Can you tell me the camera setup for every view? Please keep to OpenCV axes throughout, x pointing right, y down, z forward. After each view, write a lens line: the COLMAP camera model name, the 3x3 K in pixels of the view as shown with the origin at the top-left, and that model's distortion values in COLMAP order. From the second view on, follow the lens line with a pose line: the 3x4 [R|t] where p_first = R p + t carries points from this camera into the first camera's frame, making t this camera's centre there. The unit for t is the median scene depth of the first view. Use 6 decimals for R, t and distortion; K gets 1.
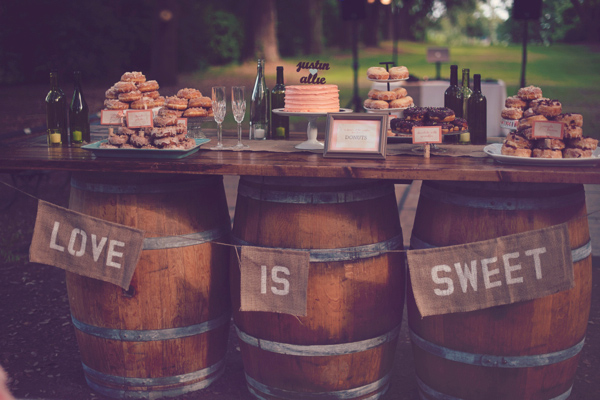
lens RADIAL K [[1116.1, 0, 300.0], [0, 1116.1, 200.0], [0, 0, 1]] dist [0.013834, -0.242847]
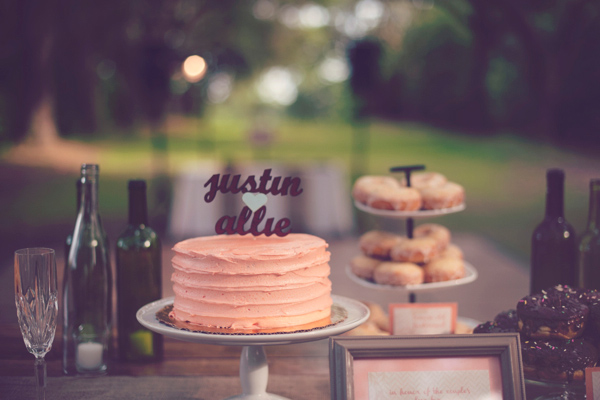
lens RADIAL K [[1116.1, 0, 300.0], [0, 1116.1, 200.0], [0, 0, 1]] dist [0.013834, -0.242847]
pose [[0.982150, -0.024614, 0.186482, -0.088137], [0.038341, 0.996784, -0.070369, -0.203757], [-0.184150, 0.076263, 0.979935, 1.480780]]
